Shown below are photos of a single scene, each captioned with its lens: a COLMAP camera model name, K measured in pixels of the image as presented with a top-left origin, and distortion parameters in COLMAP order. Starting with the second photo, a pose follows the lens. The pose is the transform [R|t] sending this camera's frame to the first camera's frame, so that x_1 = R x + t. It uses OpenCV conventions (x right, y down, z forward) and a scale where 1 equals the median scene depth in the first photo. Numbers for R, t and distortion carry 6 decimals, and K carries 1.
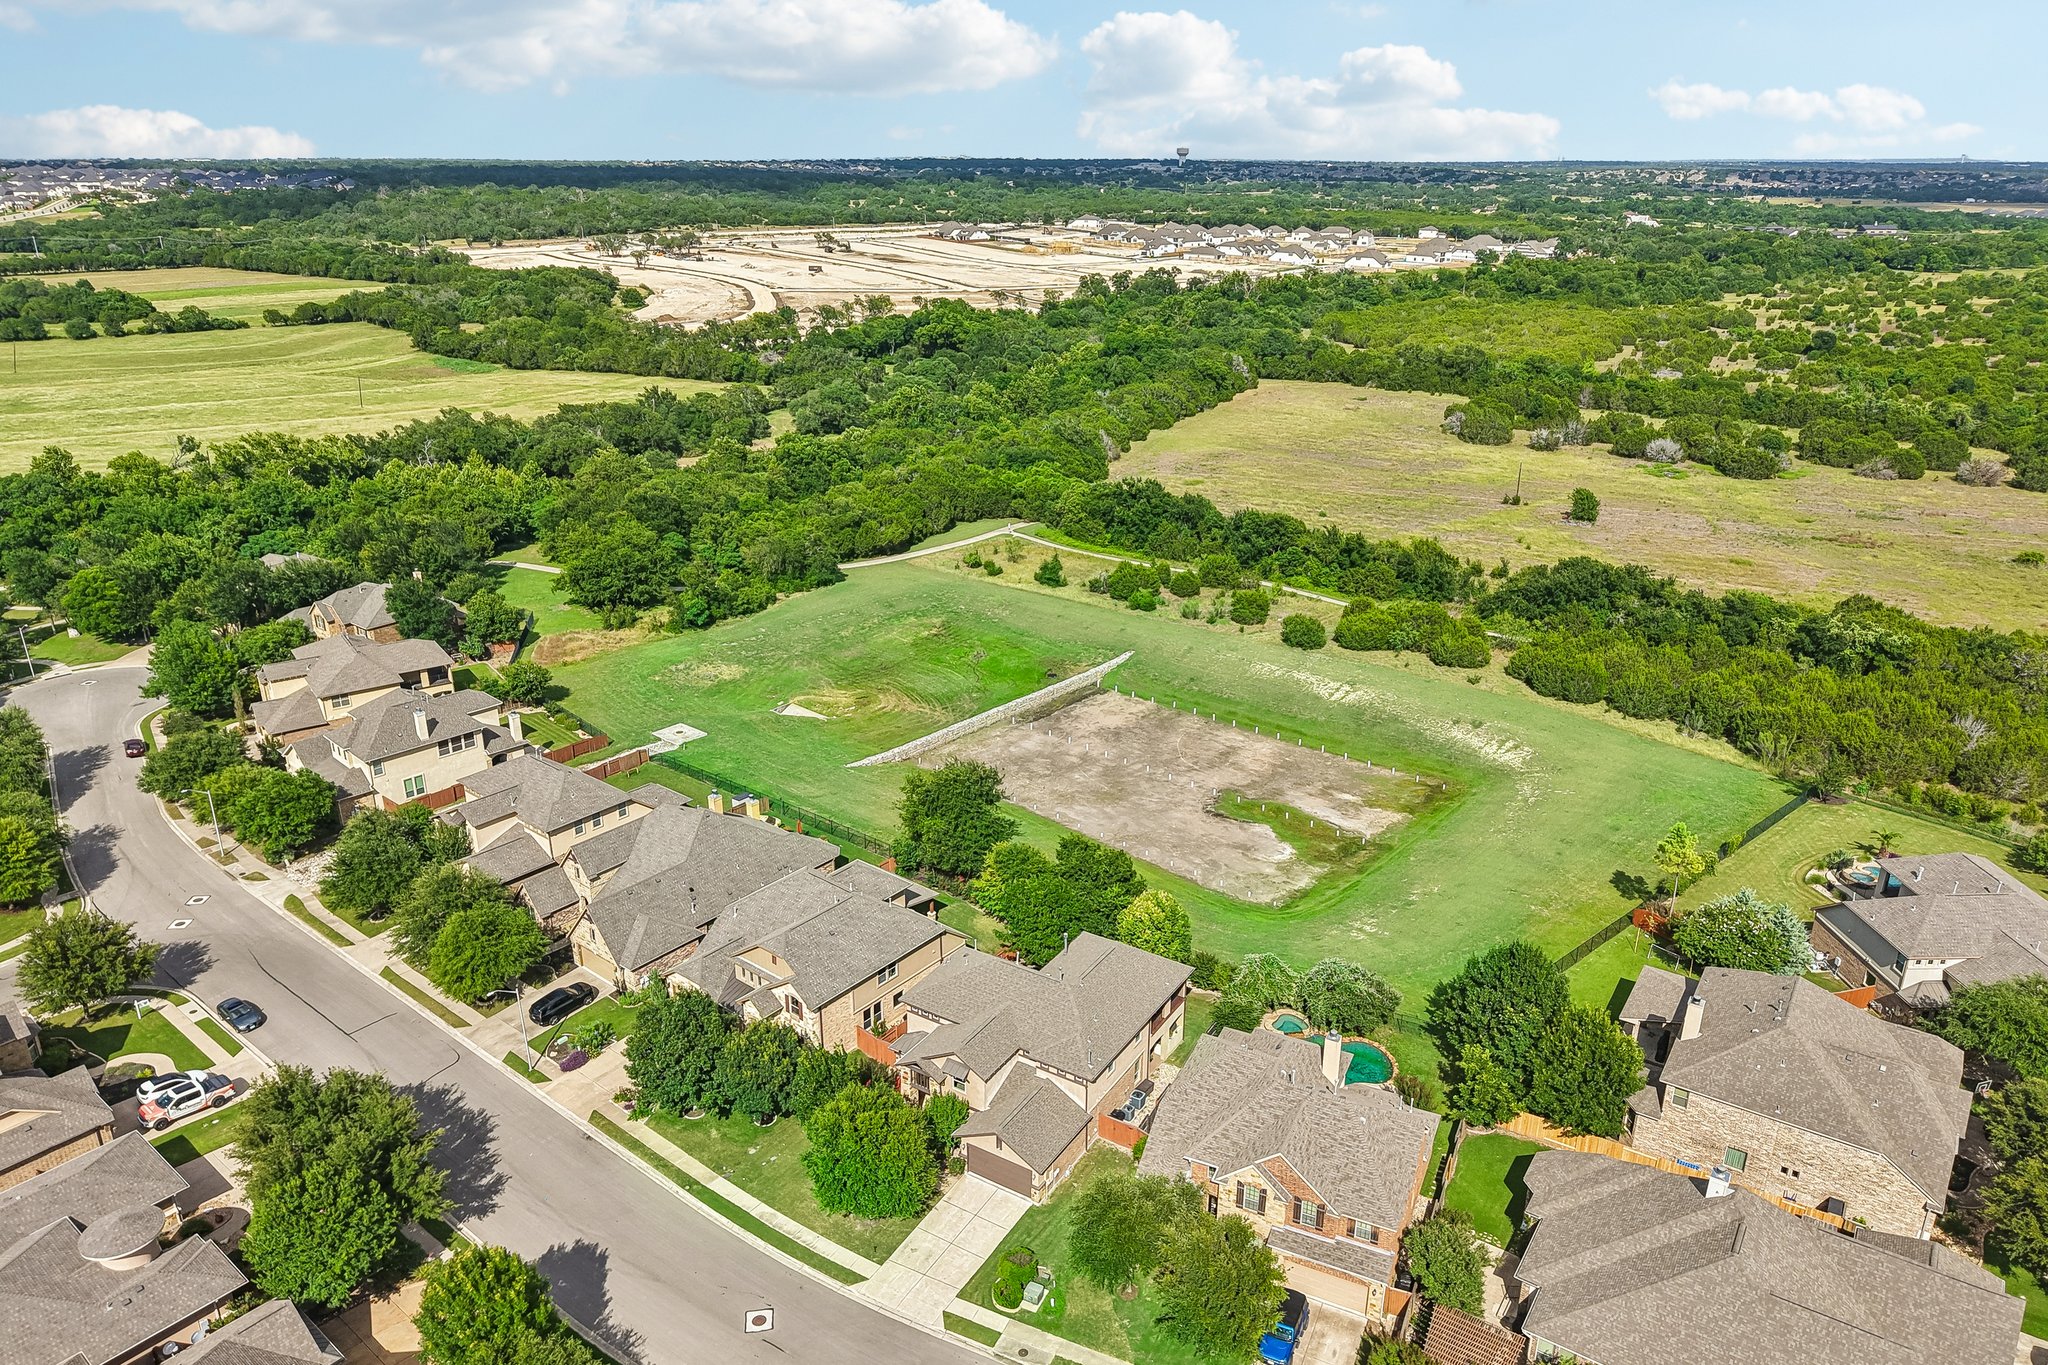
lens RADIAL K [[1410.4, 0, 1024.0], [0, 1410.4, 682.5], [0, 0, 1]] dist [0.044380, -0.048316]
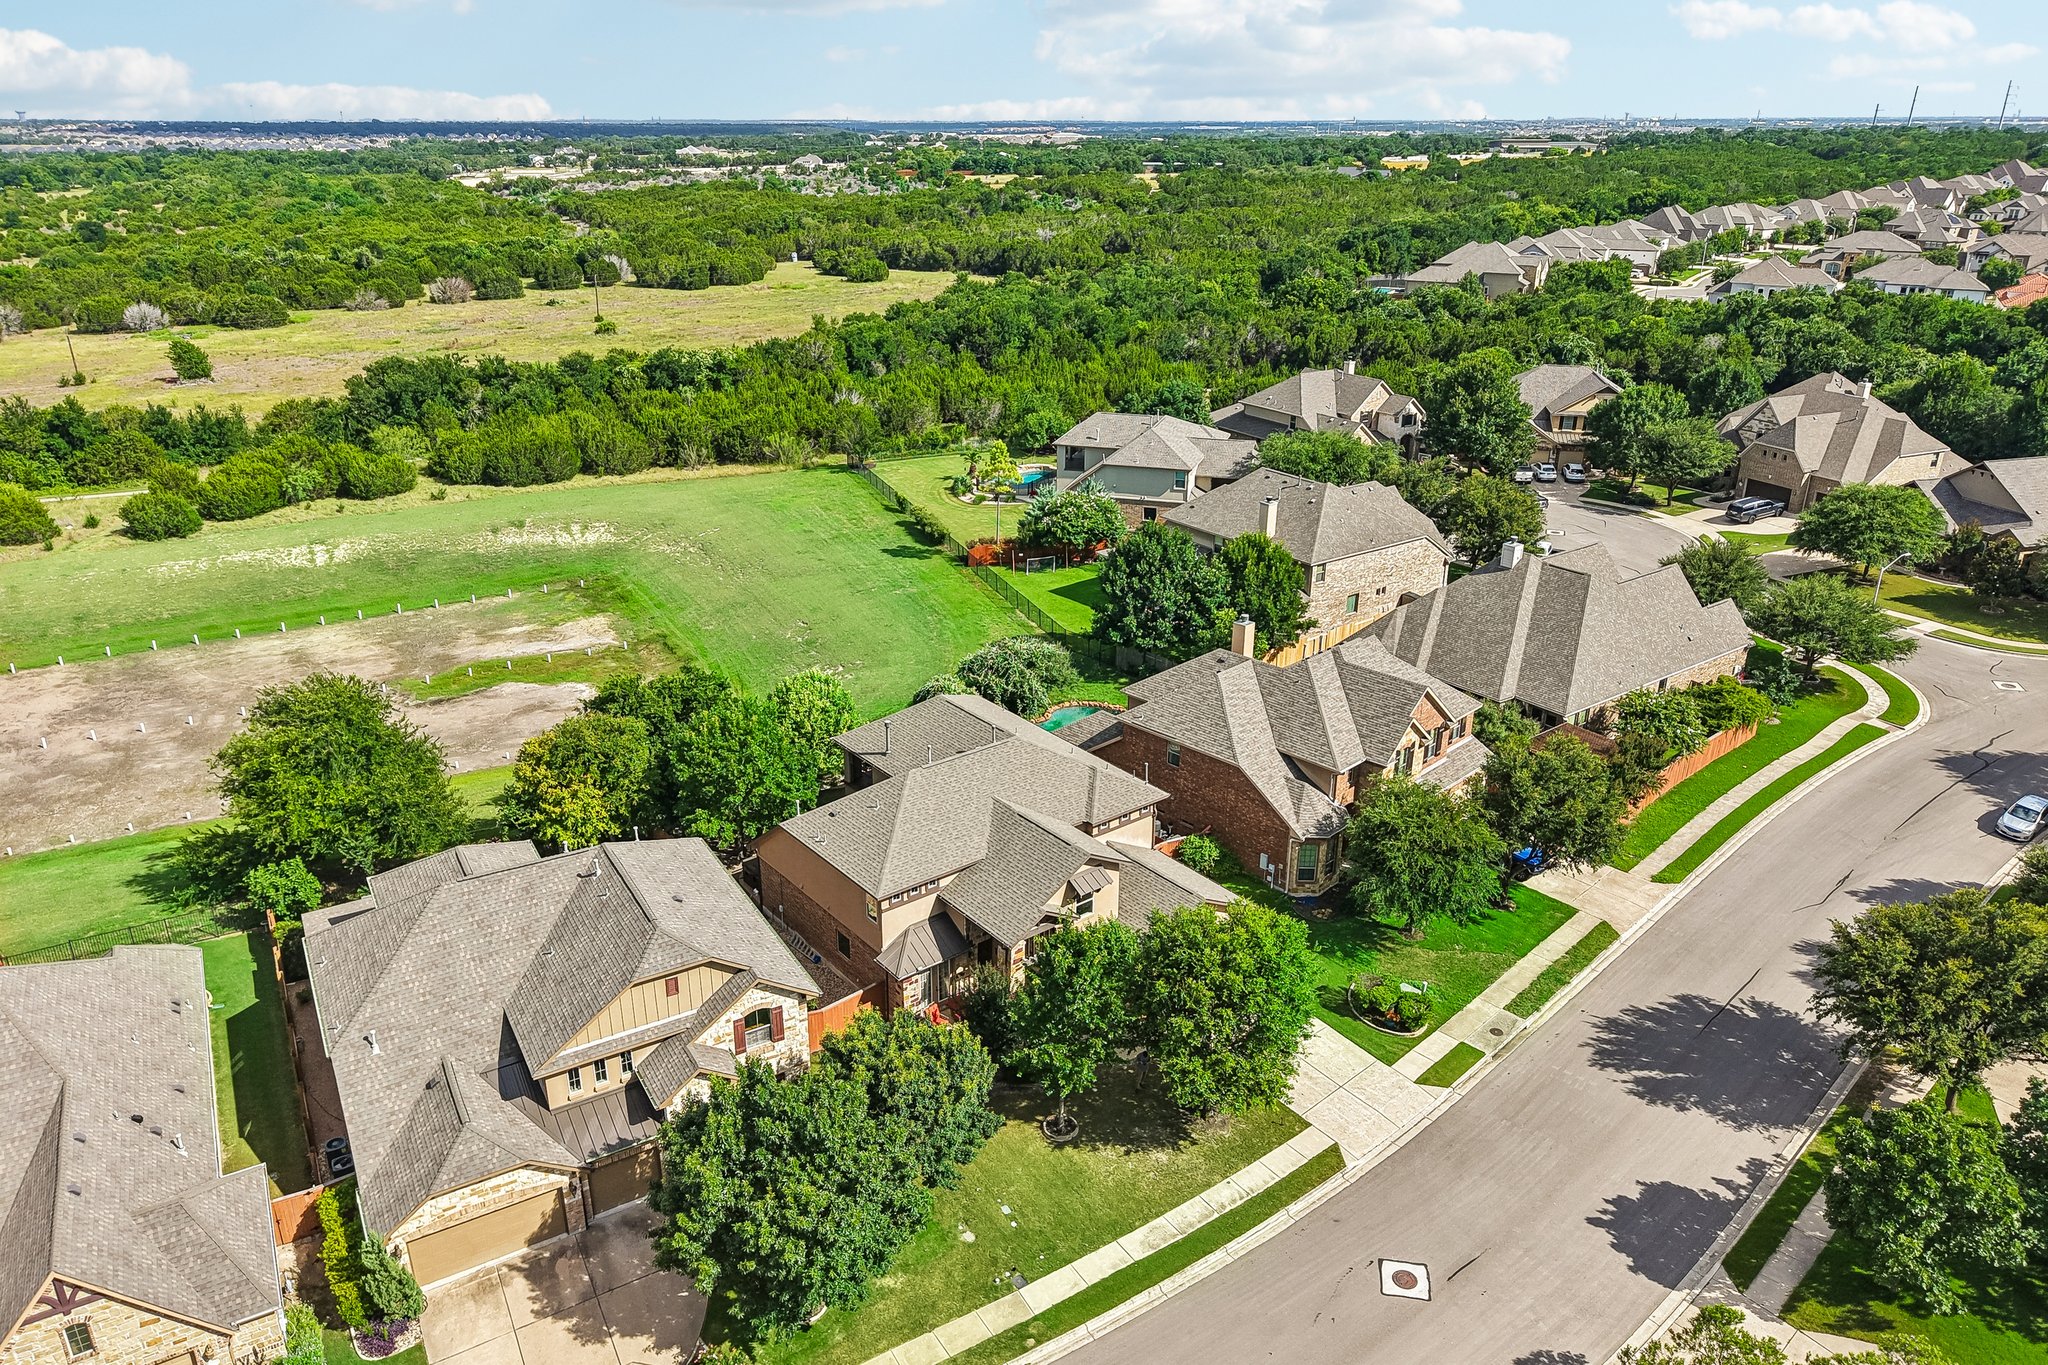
lens RADIAL K [[1395.6, 0, 1024.9], [0, 1395.6, 670.1], [0, 0, 1]] dist [0.044499, -0.047302]
pose [[0.328920, -0.347779, 0.877987, -0.358871], [0.339400, 0.911133, 0.233760, 0.017285], [-0.881260, 0.221101, 0.417726, 0.457785]]
